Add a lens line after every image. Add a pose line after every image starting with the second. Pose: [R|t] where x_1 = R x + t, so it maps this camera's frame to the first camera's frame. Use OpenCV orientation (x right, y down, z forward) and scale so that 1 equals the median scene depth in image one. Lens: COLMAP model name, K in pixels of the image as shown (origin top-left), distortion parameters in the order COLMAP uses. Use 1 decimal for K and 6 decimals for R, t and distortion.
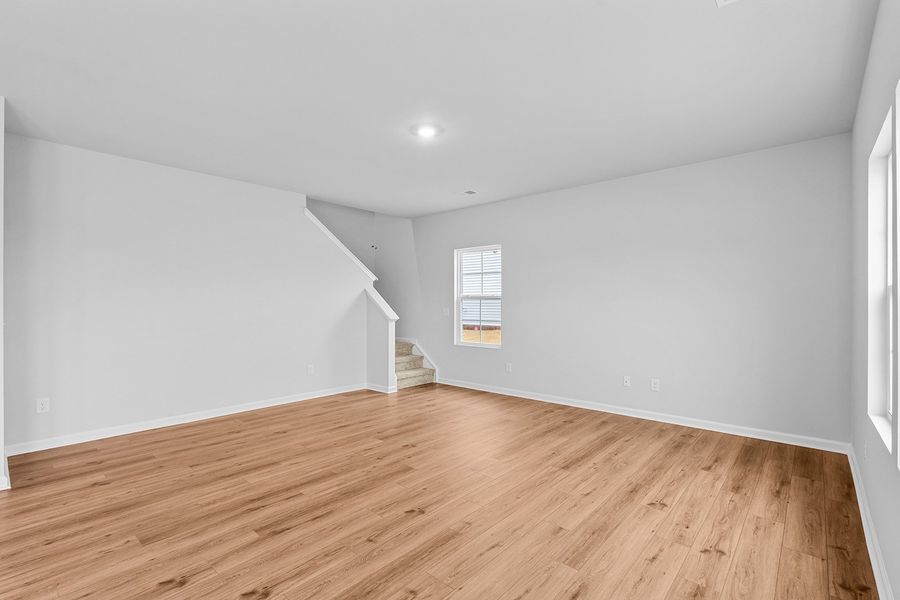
lens RADIAL K [[415.7, 0, 445.5], [0, 415.7, 306.0], [0, 0, 1]] dist [-0.009018, 0.001427]
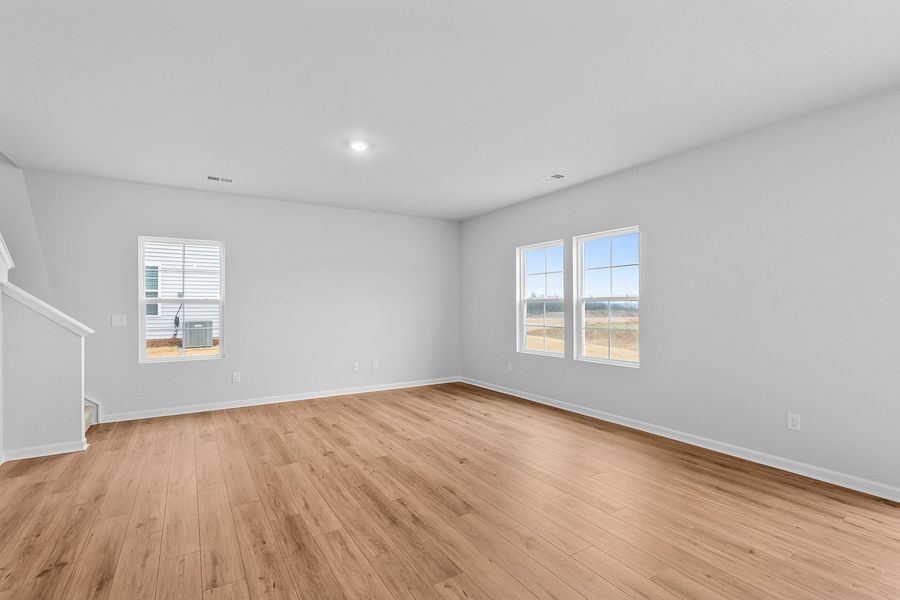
lens RADIAL K [[415.7, 0, 453.2], [0, 415.7, 314.7], [0, 0, 1]] dist [-0.009018, 0.001427]
pose [[0.271291, -0.017150, 0.962344, -1.070152], [0.010570, 0.999834, 0.014838, -0.000933], [-0.962439, 0.006147, 0.271428, 0.511863]]
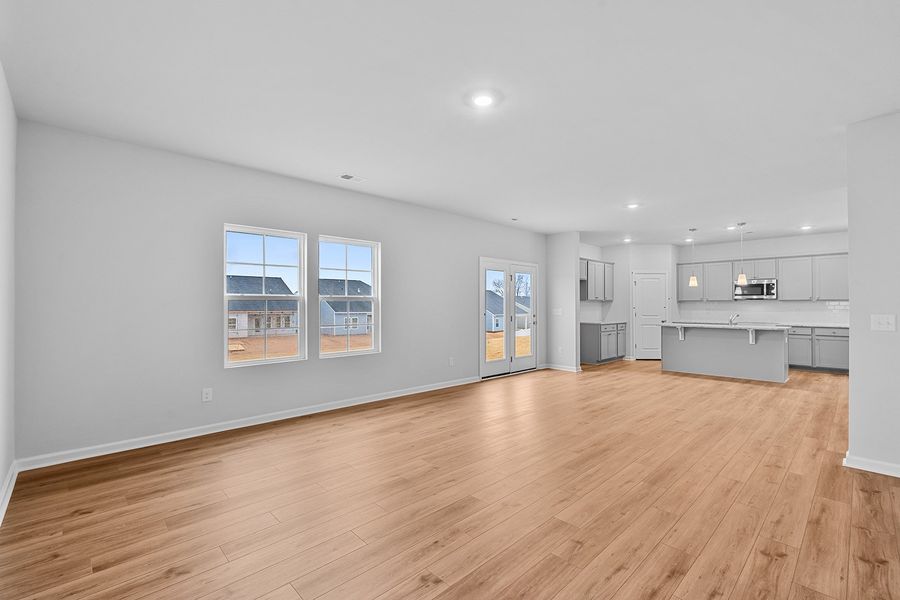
lens RADIAL K [[415.7, 0, 435.4], [0, 415.7, 297.5], [0, 0, 1]] dist [-0.009018, 0.001427]
pose [[-0.996644, 0.002365, 0.081823, -0.017809], [0.001814, 0.999975, -0.006807, -0.017085], [-0.081837, -0.006636, -0.996624, 1.965123]]
